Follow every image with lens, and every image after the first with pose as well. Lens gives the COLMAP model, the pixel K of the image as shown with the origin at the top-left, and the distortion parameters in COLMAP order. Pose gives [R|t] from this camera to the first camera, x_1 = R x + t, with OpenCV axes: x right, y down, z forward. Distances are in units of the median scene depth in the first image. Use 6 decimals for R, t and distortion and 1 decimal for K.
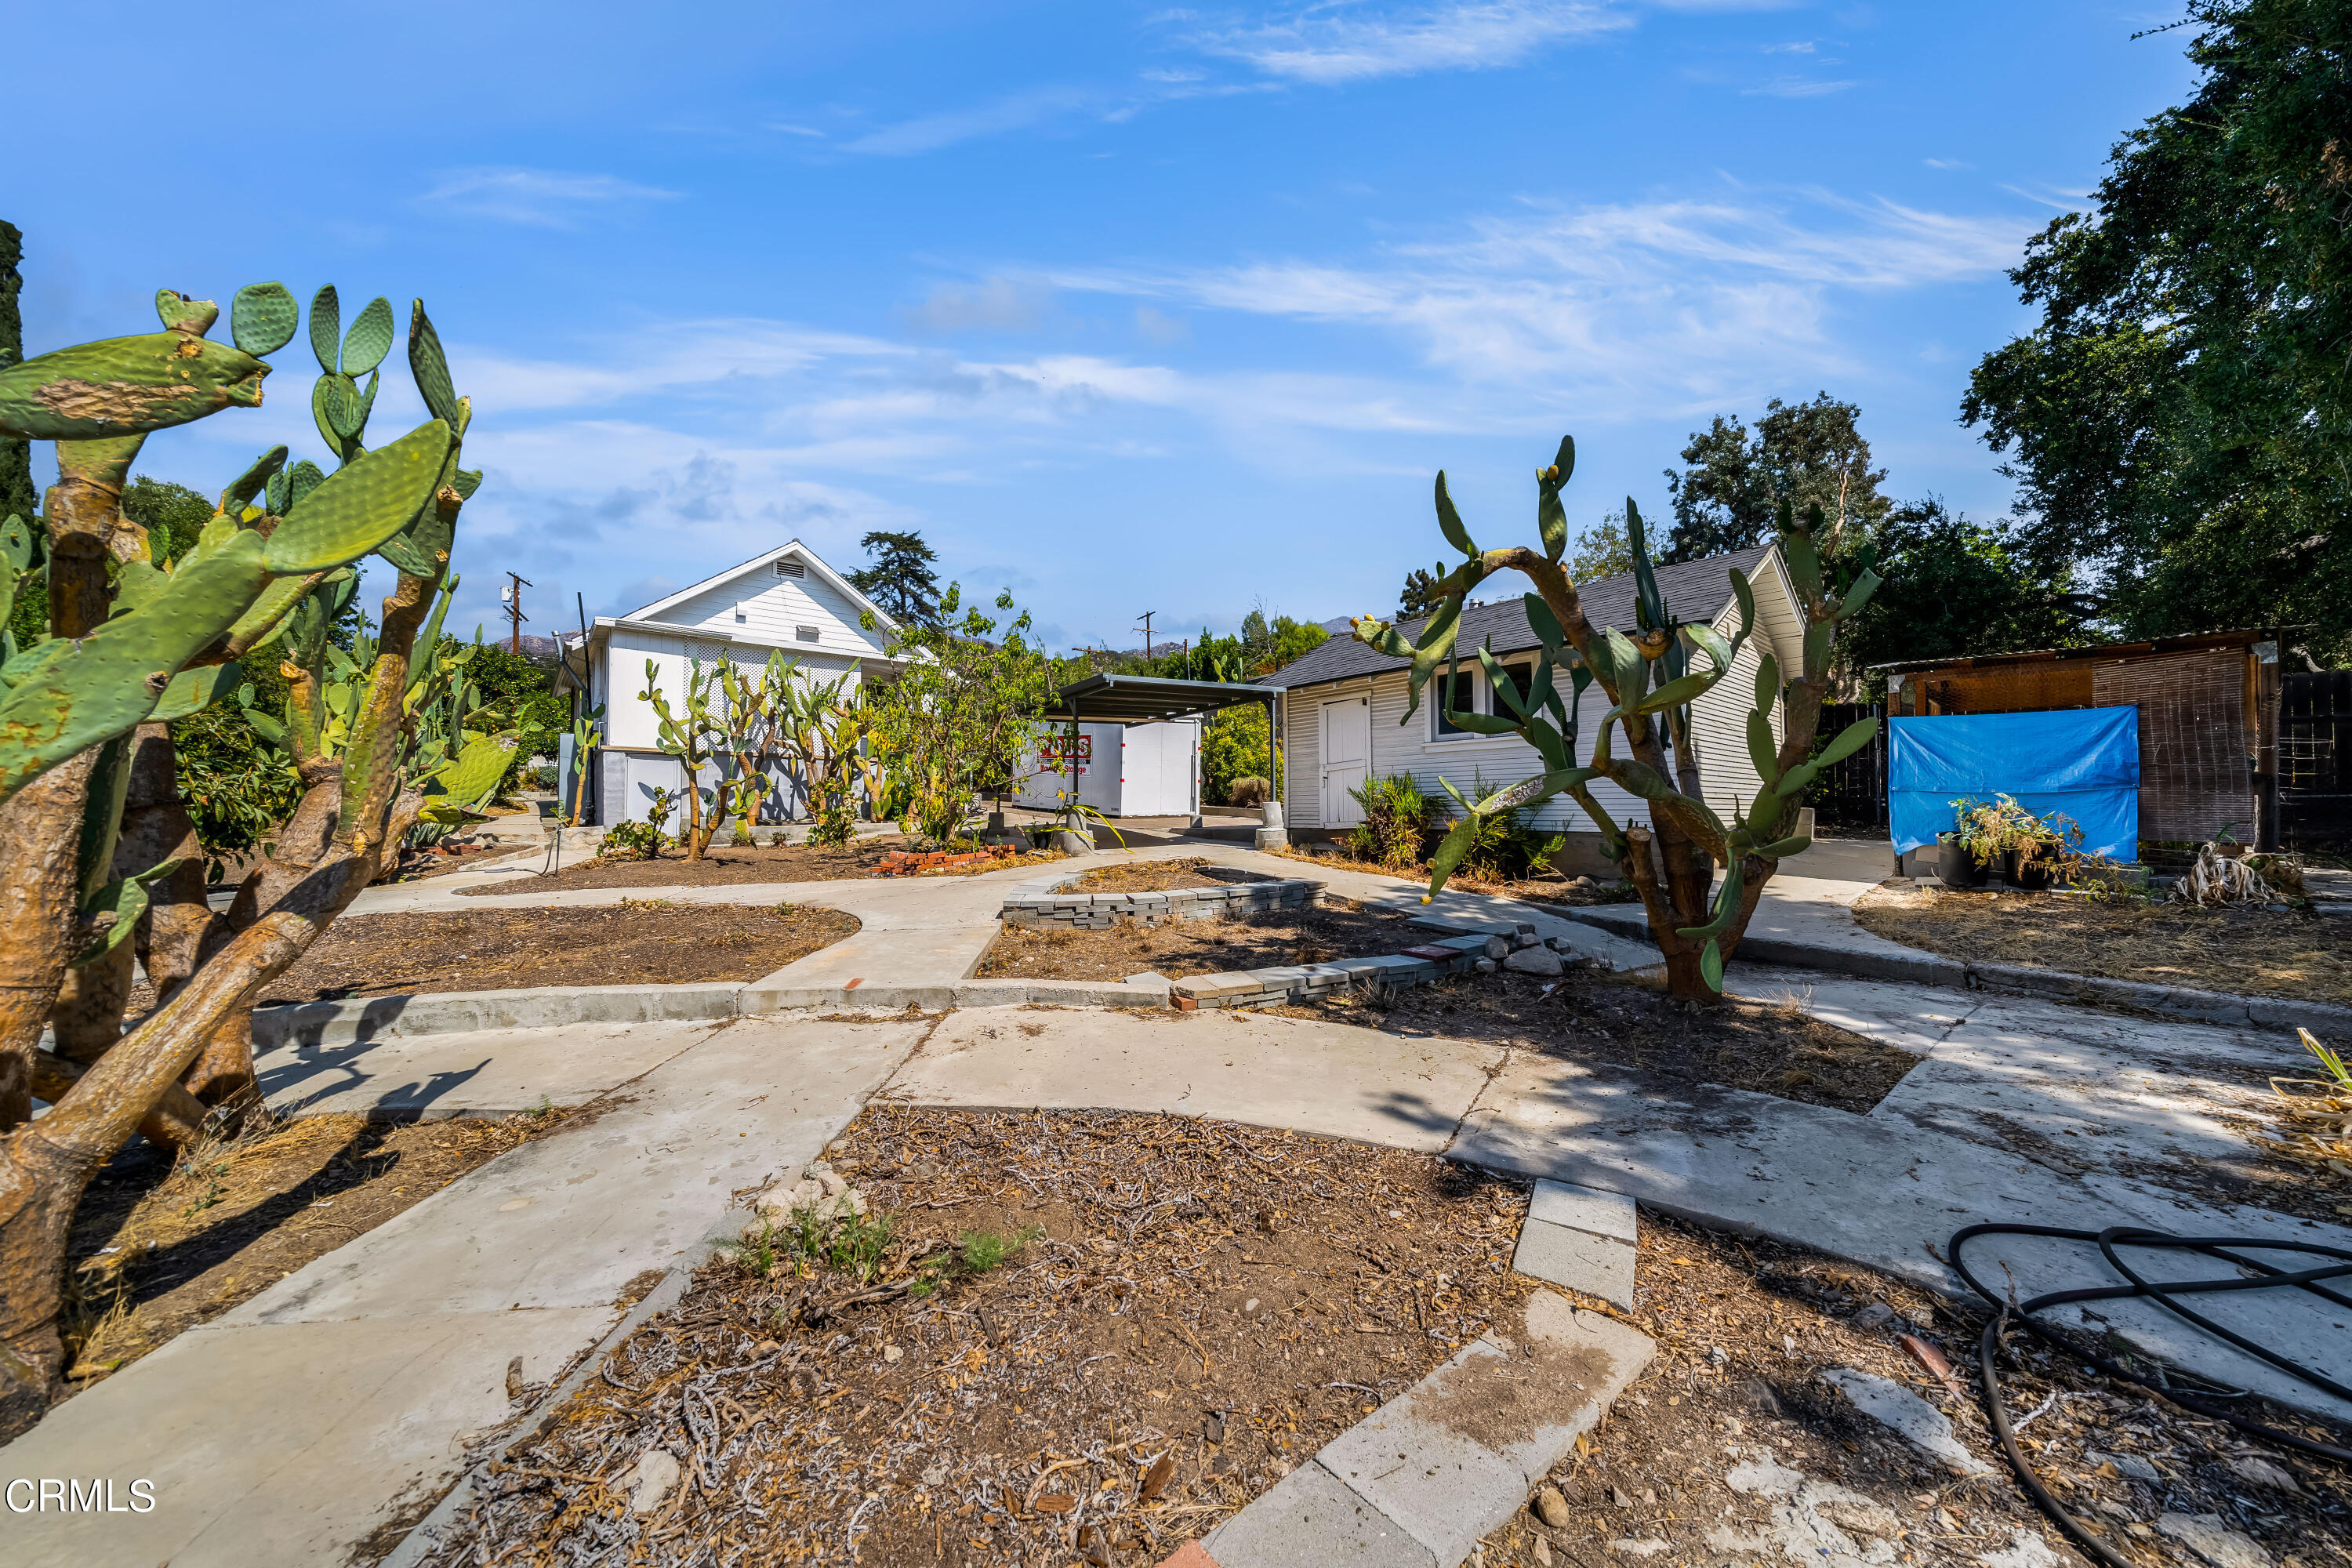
lens RADIAL K [[853.7, 0, 1164.0], [0, 853.7, 785.3], [0, 0, 1]] dist [-0.000725, 0.000167]
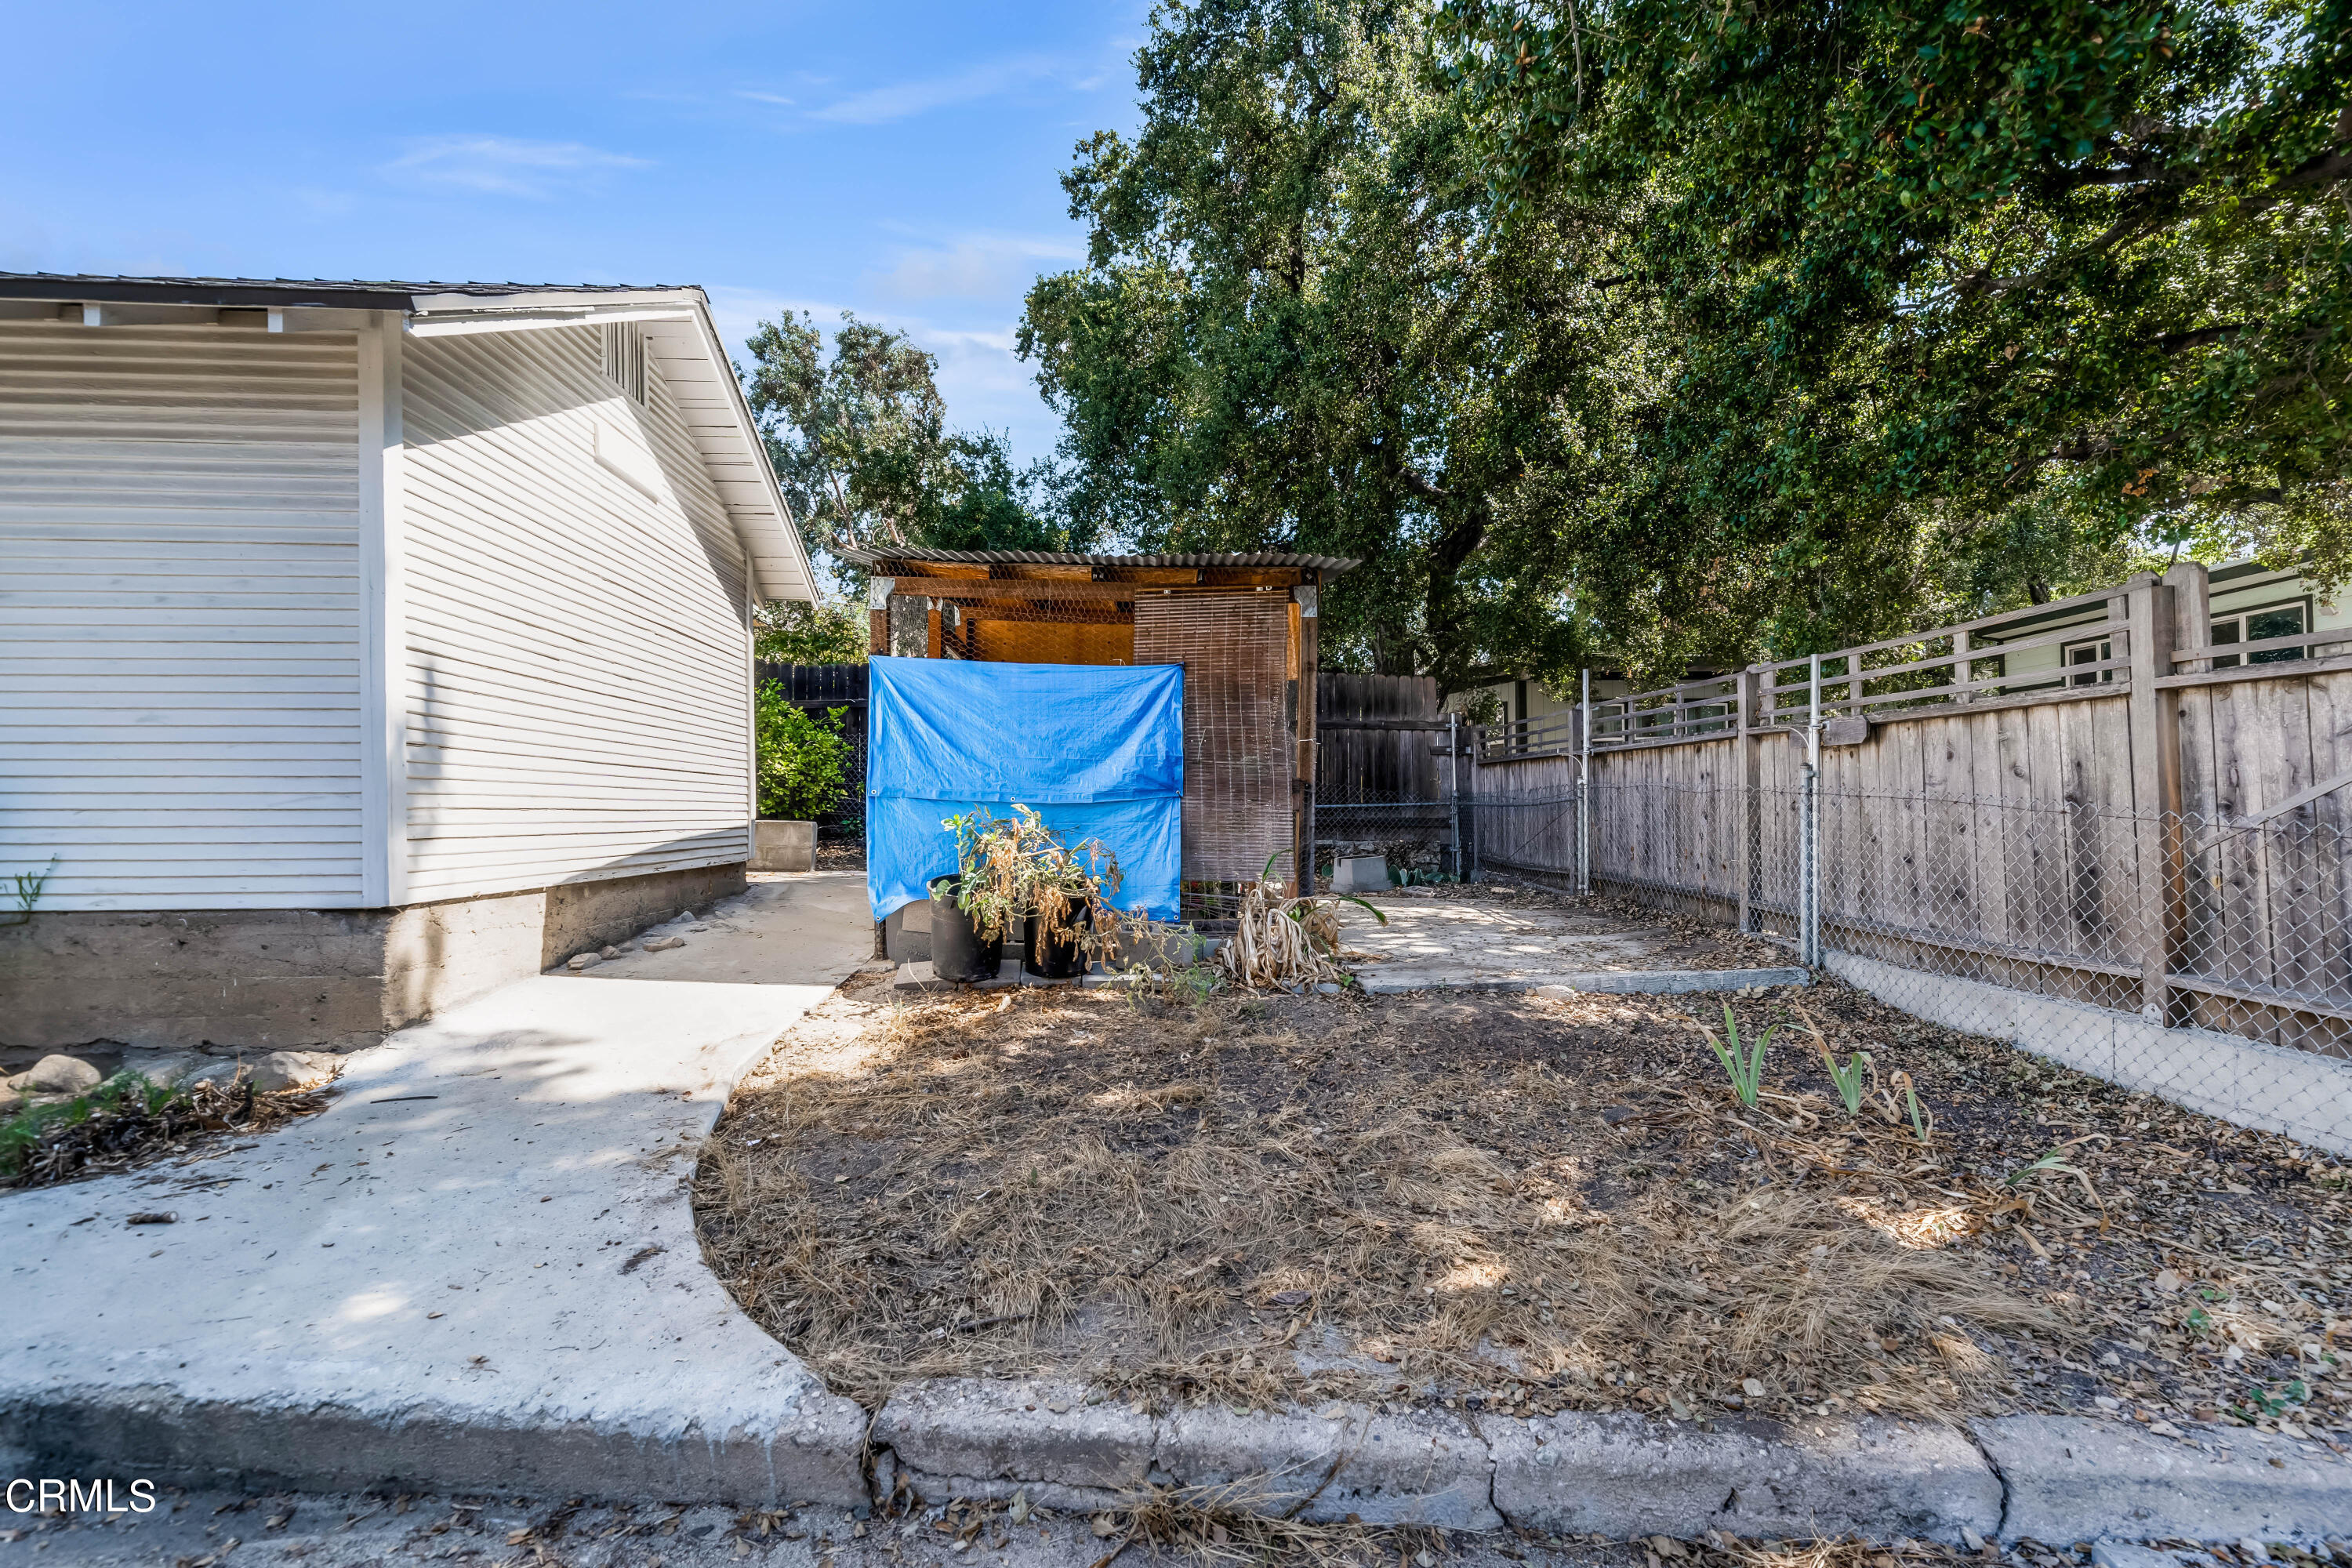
lens RADIAL K [[853.7, 0, 1164.0], [0, 853.7, 785.3], [0, 0, 1]] dist [-0.000725, 0.000167]
pose [[0.622879, 0.017805, 0.782115, 0.607310], [-0.015896, 0.999823, -0.010101, 0.001134], [-0.782157, -0.006140, 0.623052, 0.584377]]
